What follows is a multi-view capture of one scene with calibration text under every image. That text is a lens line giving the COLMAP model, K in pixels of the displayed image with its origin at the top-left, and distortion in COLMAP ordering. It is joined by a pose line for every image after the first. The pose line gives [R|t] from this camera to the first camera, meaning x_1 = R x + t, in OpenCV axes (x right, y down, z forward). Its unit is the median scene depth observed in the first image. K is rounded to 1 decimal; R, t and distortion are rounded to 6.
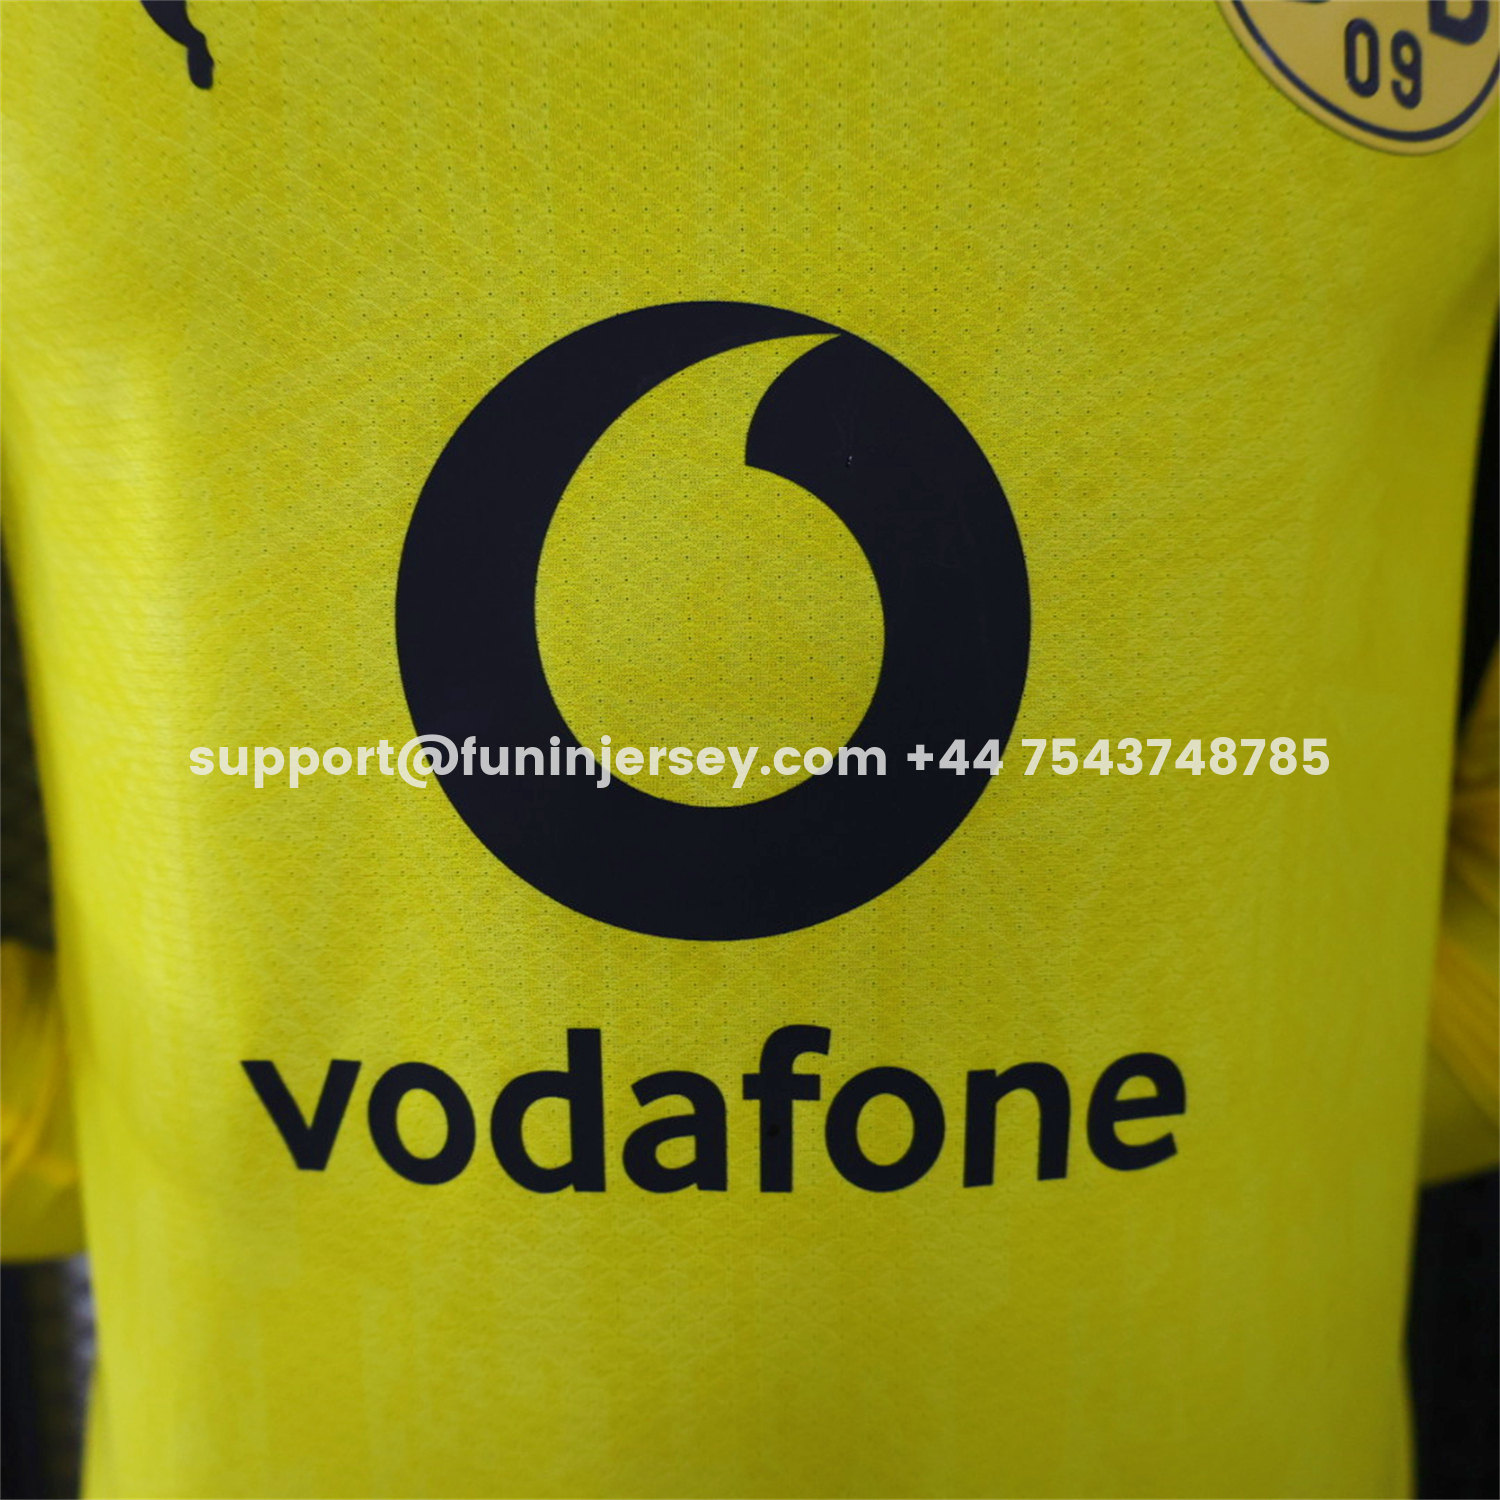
lens RADIAL K [[1549.6, 0, 722.0], [0, 1549.6, 758.5], [0, 0, 1]] dist [-0.009626, 0.000000]
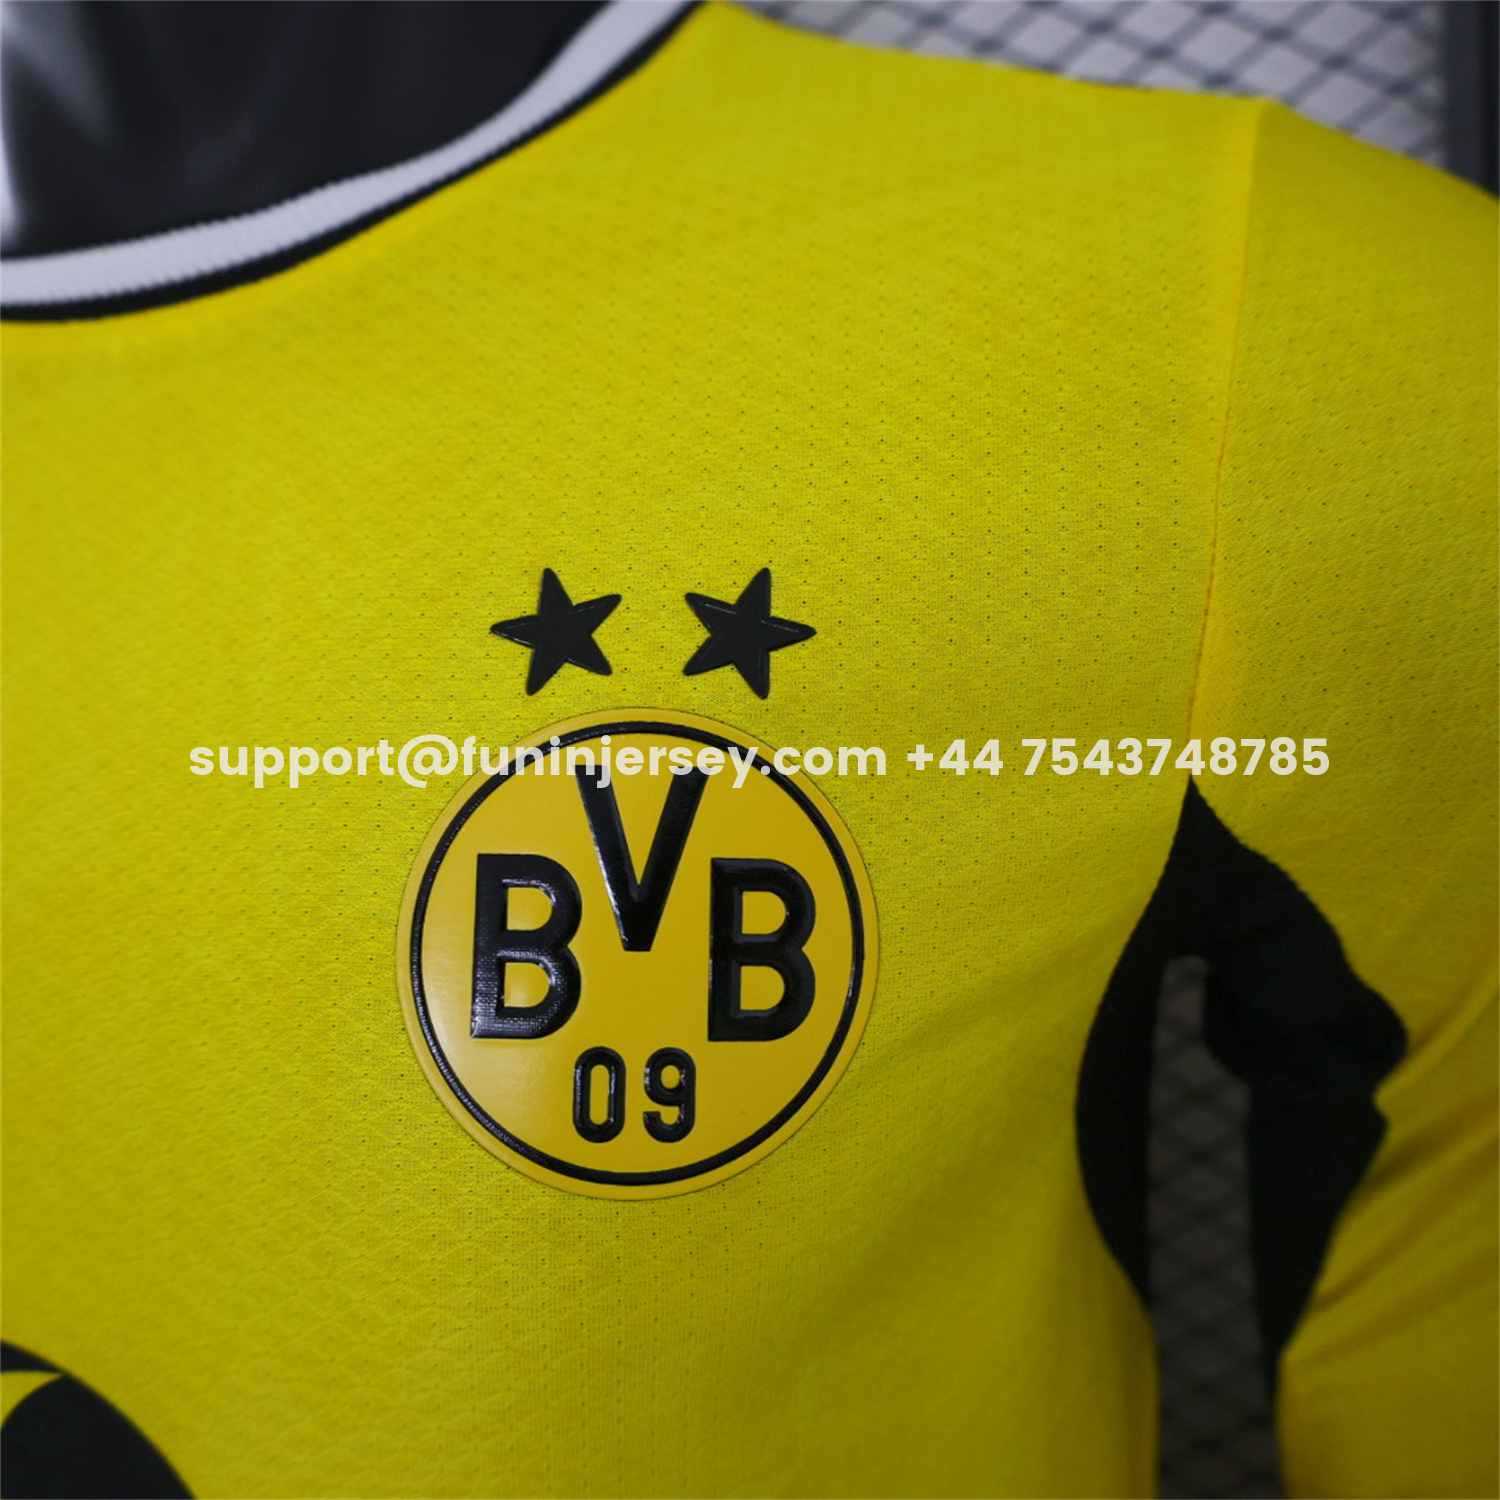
lens RADIAL K [[1549.6, 0, 738.3], [0, 1549.6, 742.8], [0, 0, 1]] dist [-0.009626, 0.000000]
pose [[0.957551, -0.010971, -0.288056, 0.695028], [0.000261, 0.999308, -0.037189, -0.582702], [0.288265, 0.035536, 0.956891, 0.194276]]
